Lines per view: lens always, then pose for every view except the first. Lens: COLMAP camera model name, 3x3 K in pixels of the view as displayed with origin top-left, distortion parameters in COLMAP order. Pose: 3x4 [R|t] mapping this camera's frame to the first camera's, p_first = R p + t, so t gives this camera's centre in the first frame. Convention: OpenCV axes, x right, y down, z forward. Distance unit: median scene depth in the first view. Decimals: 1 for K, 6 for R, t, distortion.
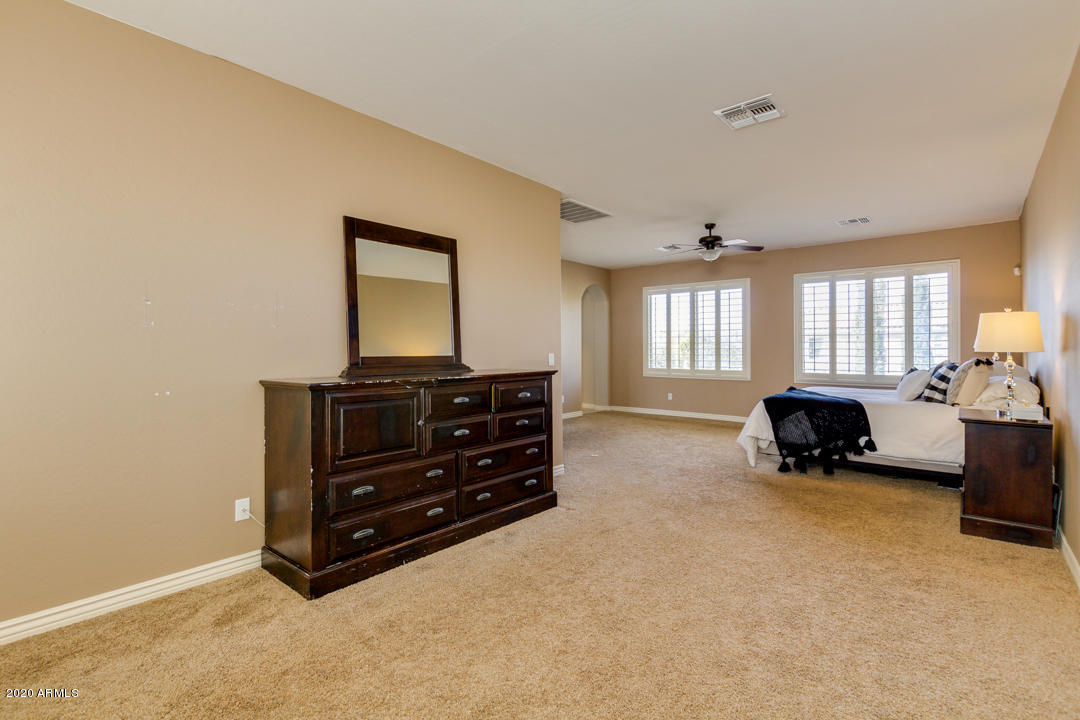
lens RADIAL K [[495.9, 0, 541.2], [0, 495.9, 353.9], [0, 0, 1]] dist [-0.000484, 0.000039]
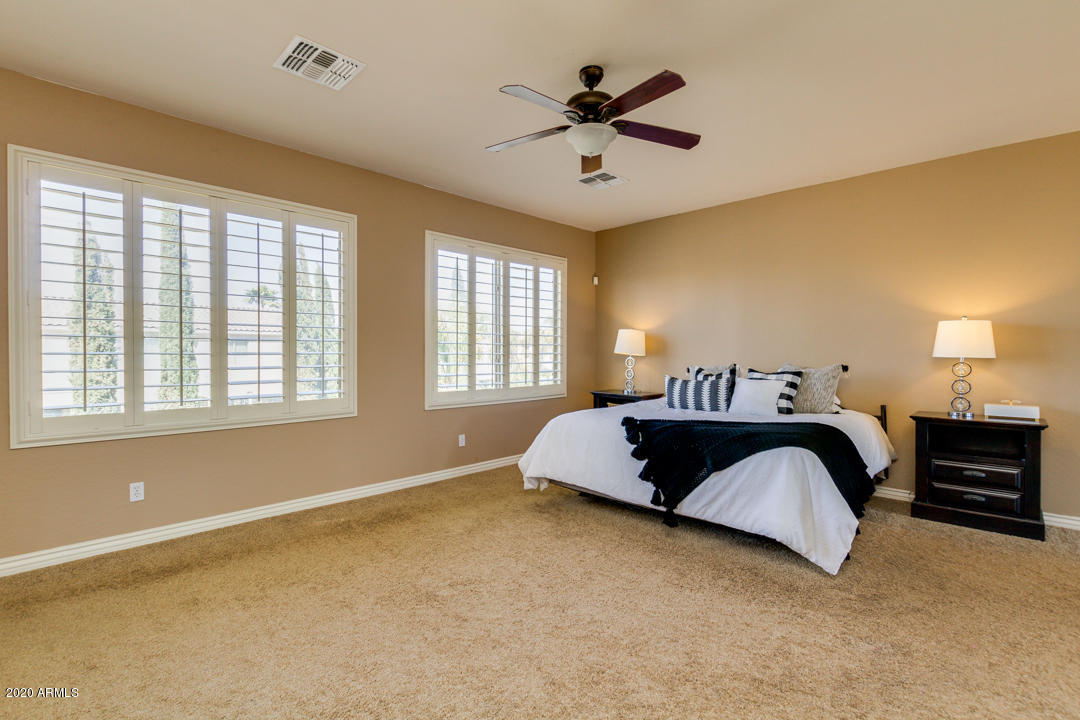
lens RADIAL K [[495.9, 0, 541.1], [0, 495.9, 358.1], [0, 0, 1]] dist [-0.000484, 0.000039]
pose [[0.064336, -0.007959, 0.997897, -0.082207], [0.012620, 0.999895, 0.007161, -0.007996], [-0.997849, 0.012133, 0.064429, 0.827327]]
